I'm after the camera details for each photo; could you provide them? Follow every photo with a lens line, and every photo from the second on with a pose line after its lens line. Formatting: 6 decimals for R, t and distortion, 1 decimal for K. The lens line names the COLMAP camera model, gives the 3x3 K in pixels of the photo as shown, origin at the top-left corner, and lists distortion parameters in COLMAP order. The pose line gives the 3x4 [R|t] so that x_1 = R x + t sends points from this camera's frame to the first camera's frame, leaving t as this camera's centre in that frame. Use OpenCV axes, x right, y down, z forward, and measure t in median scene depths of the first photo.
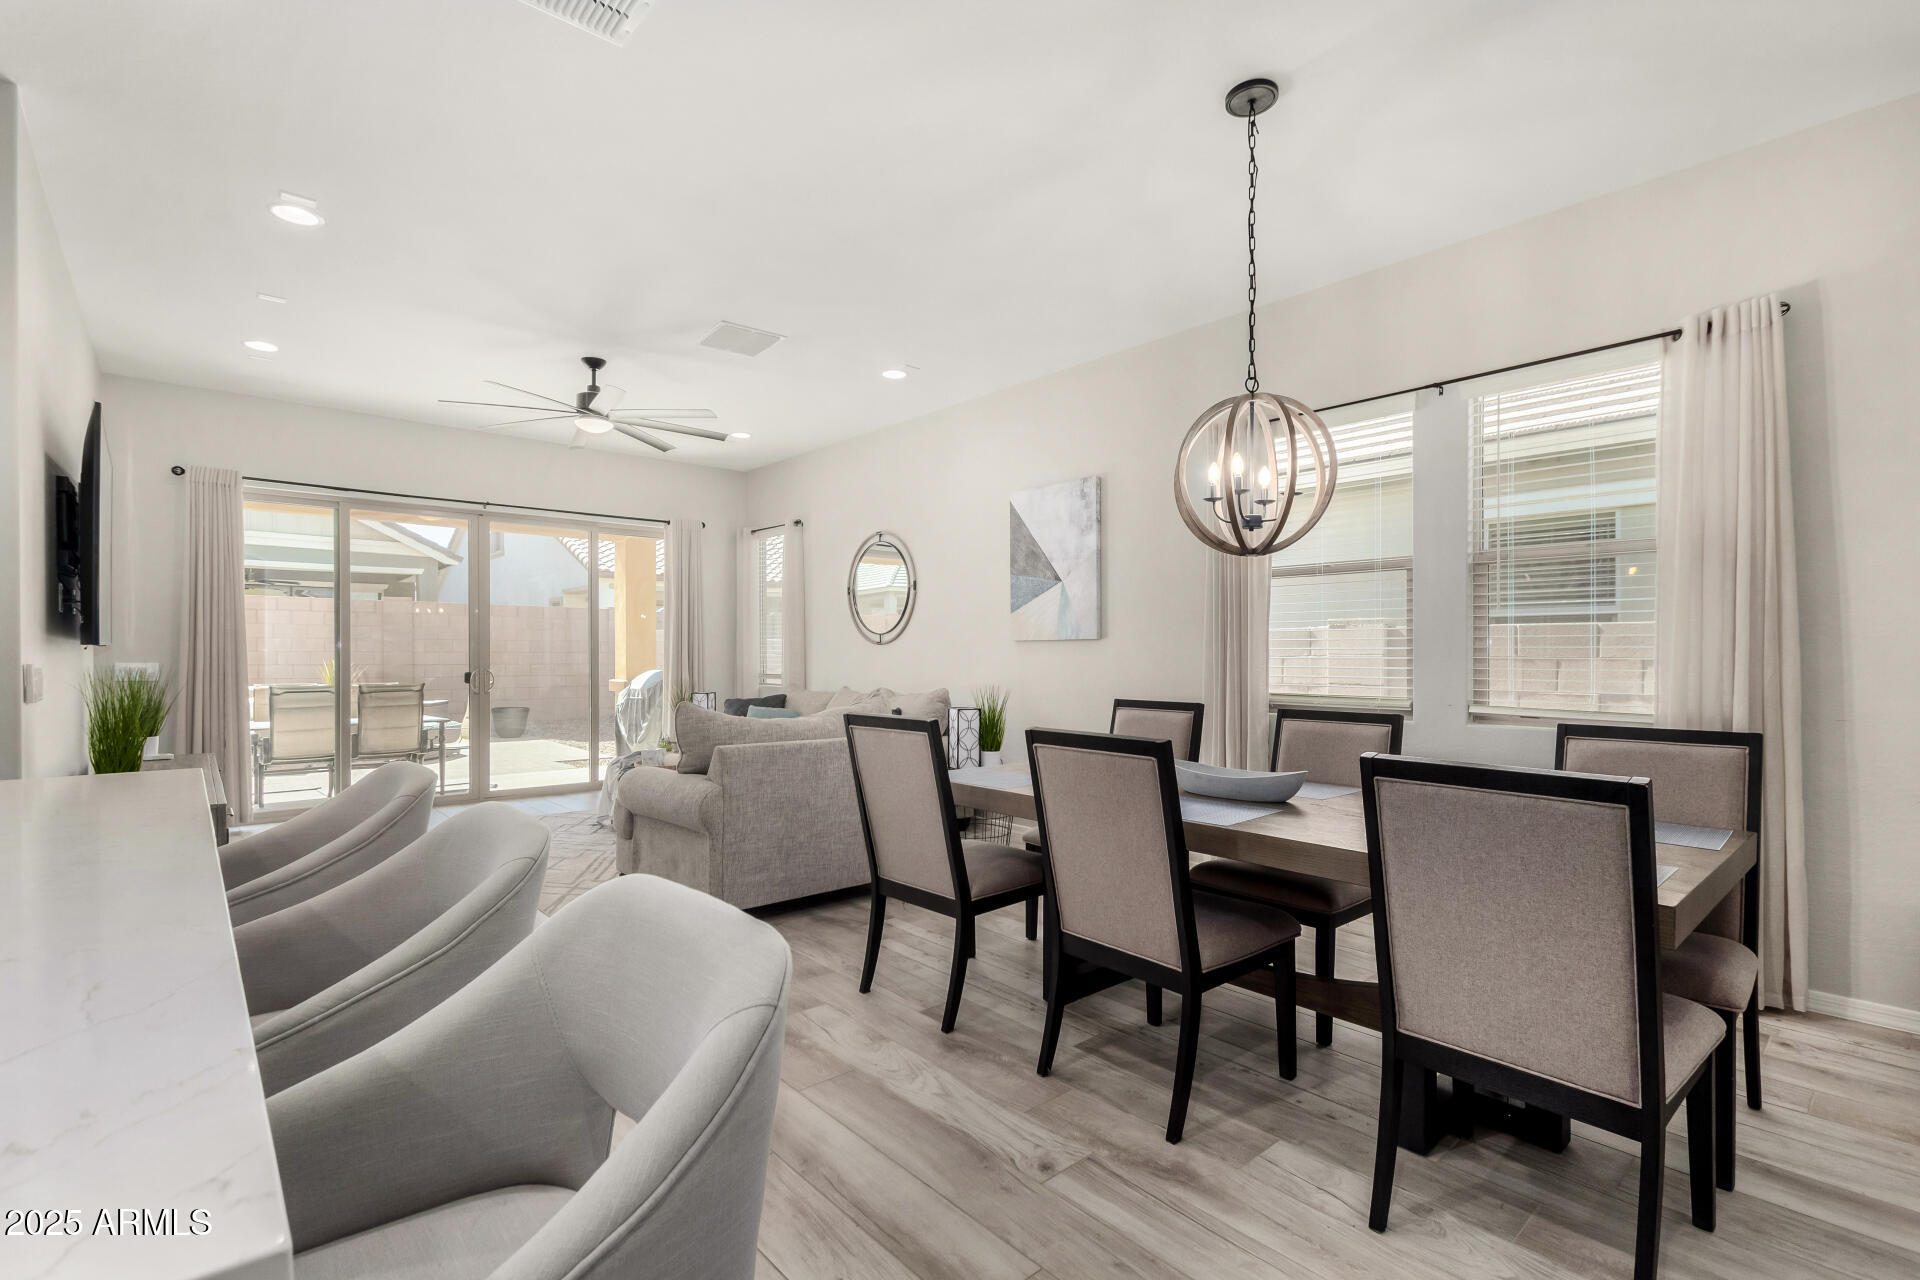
lens RADIAL K [[876.3, 0, 968.2], [0, 876.3, 651.7], [0, 0, 1]] dist [0.005335, -0.000105]
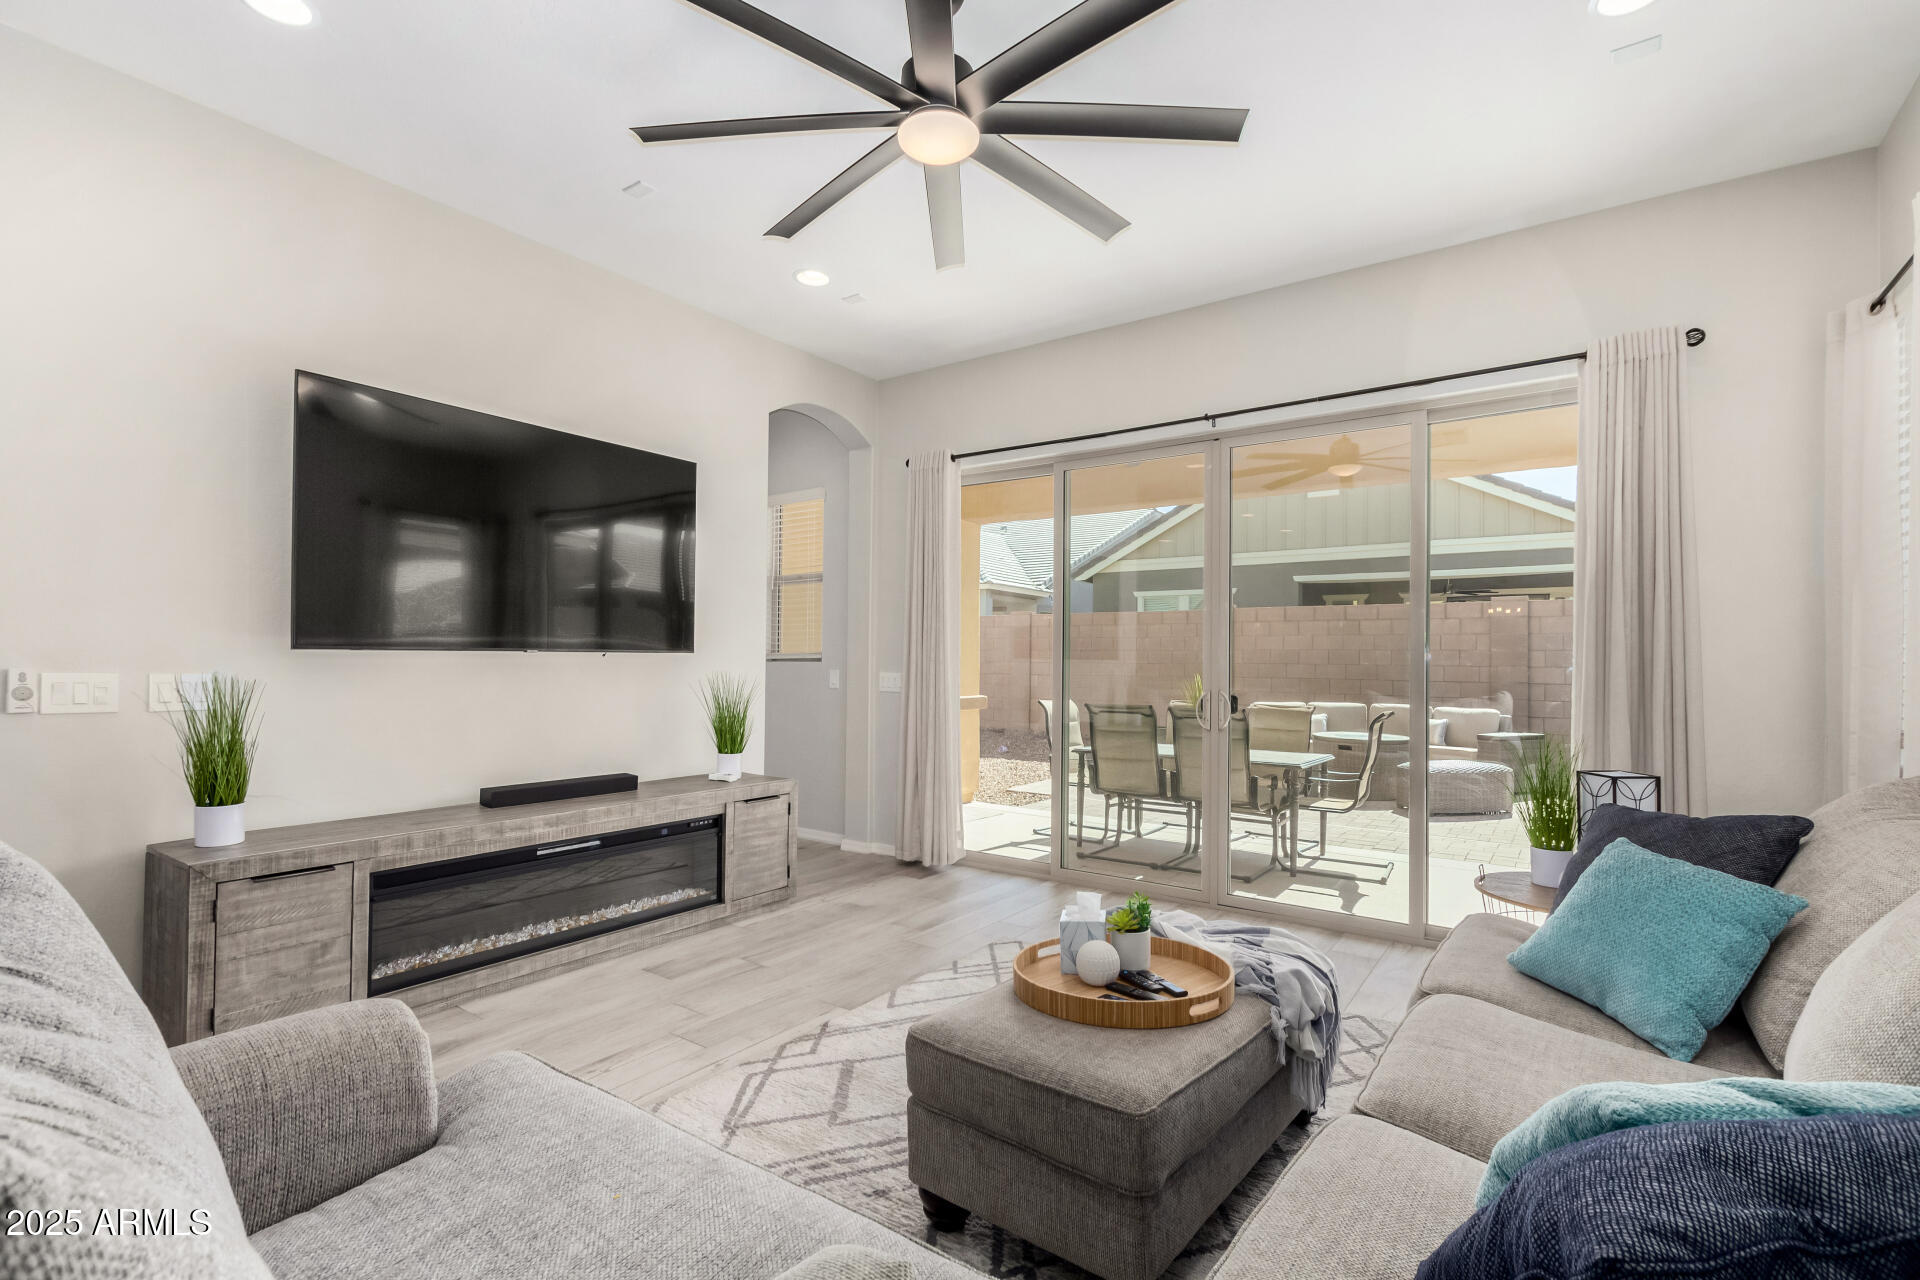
lens RADIAL K [[876.3, 0, 968.2], [0, 876.3, 651.7], [0, 0, 1]] dist [0.005335, -0.000105]
pose [[0.230573, -0.011469, -0.972987, 0.001118], [-0.007127, 0.999884, -0.013475, 0.002361], [0.973029, 0.010042, 0.230464, 0.760781]]
